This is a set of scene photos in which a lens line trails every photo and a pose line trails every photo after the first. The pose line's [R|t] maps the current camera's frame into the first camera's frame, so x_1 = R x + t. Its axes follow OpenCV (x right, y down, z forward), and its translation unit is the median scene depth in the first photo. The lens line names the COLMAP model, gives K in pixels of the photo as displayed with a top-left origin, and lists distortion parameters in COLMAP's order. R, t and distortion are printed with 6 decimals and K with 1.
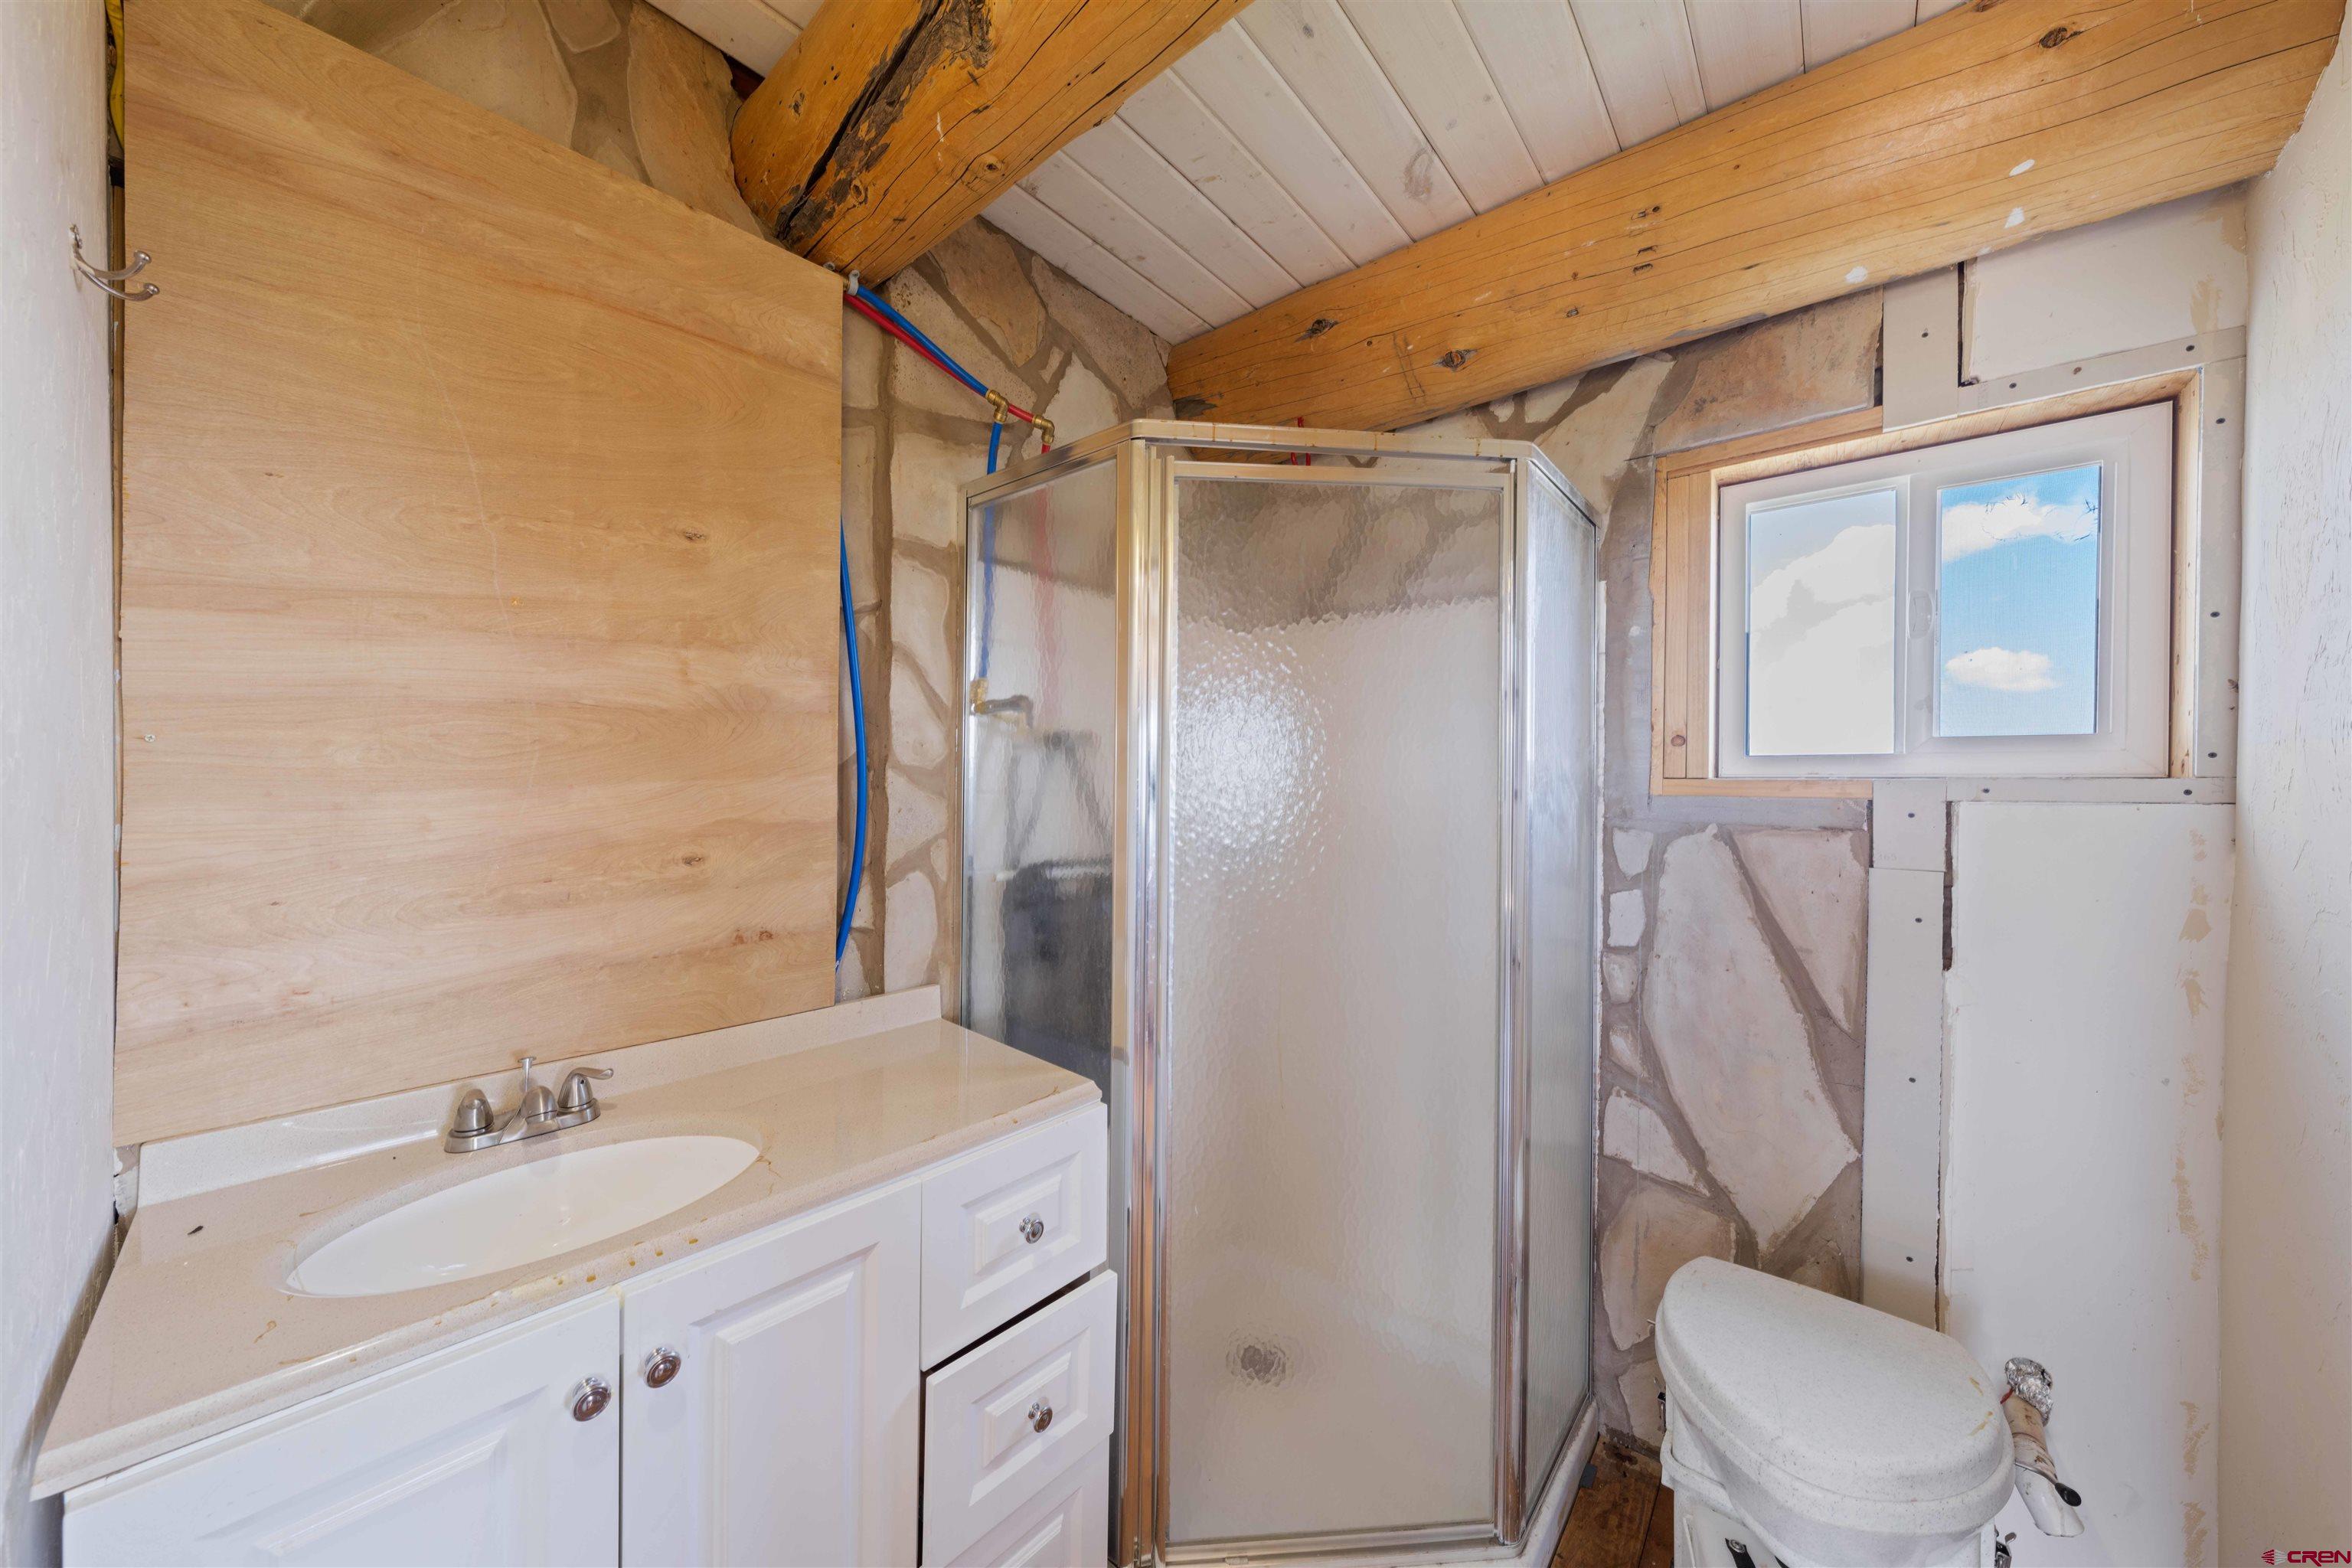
lens RADIAL K [[800.5, 0, 1173.6], [0, 800.5, 786.4], [0, 0, 1]] dist [-0.002978, 0.000133]
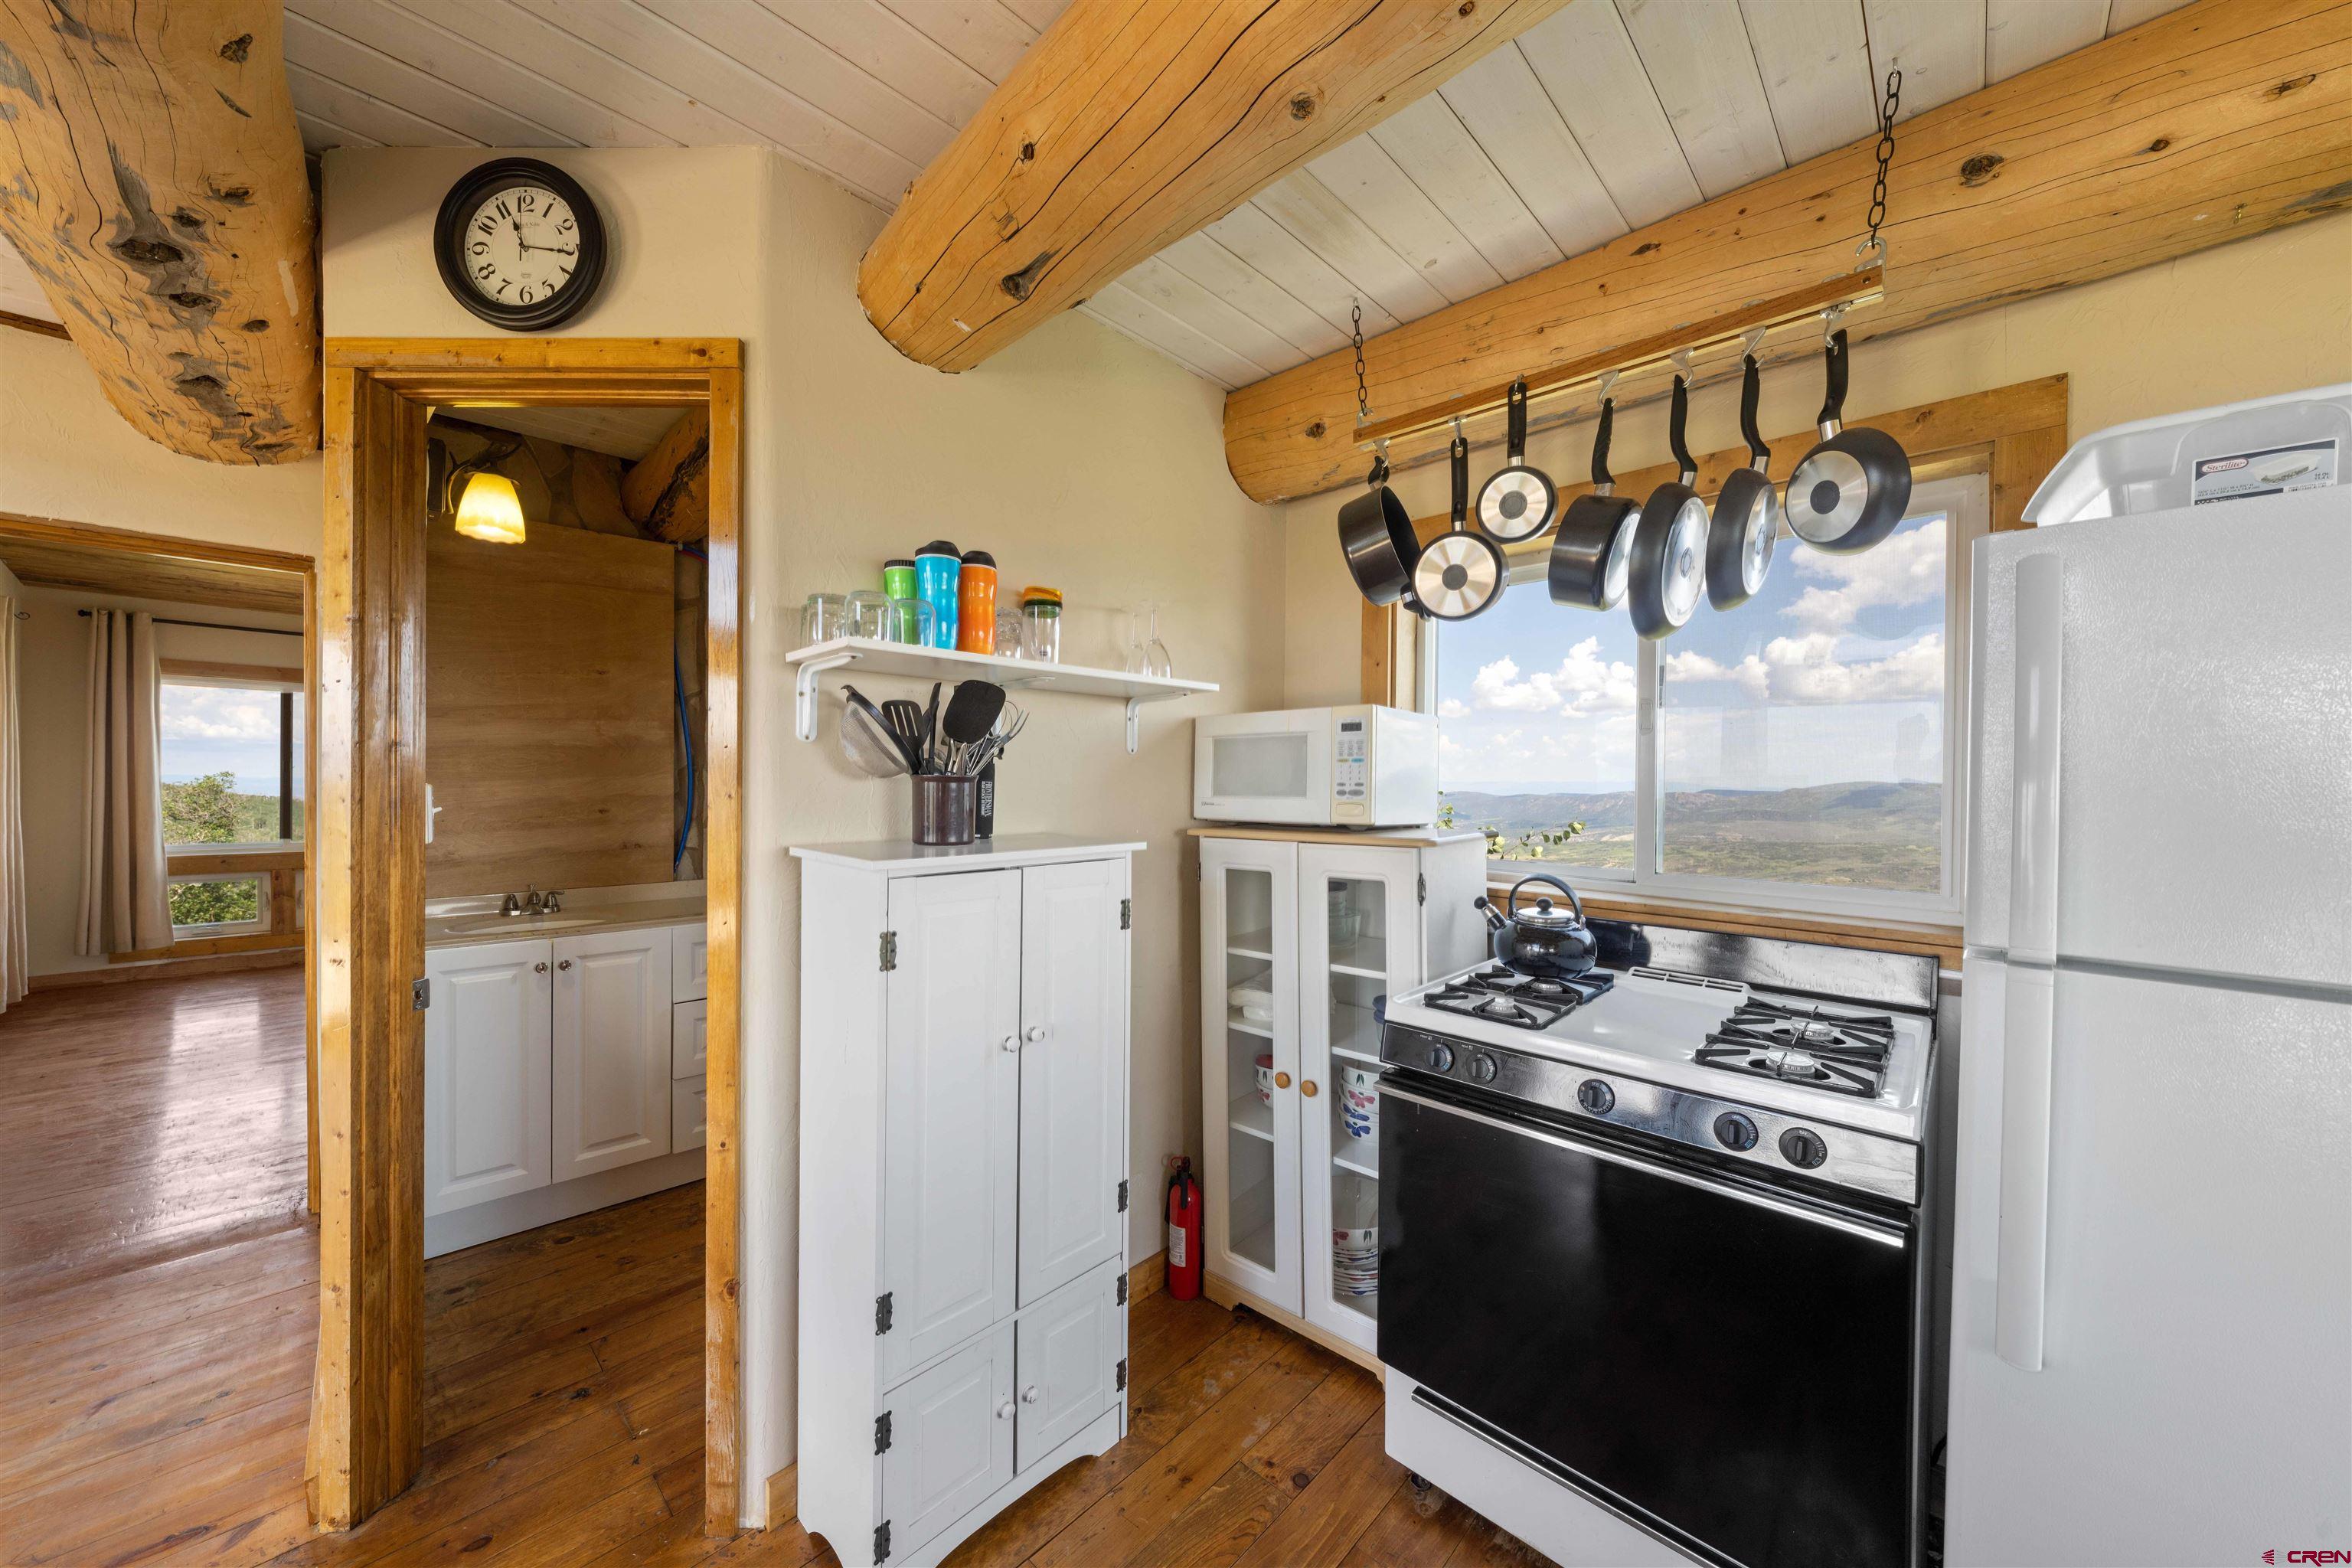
lens RADIAL K [[842.0, 0, 1187.7], [0, 842.0, 786.4], [0, 0, 1]] dist [-0.003757, 0.000440]
pose [[0.997696, -0.001437, -0.067821, 1.356040], [0.001602, 0.999996, 0.002376, 0.018942], [0.067818, -0.002479, 0.997695, -1.422347]]
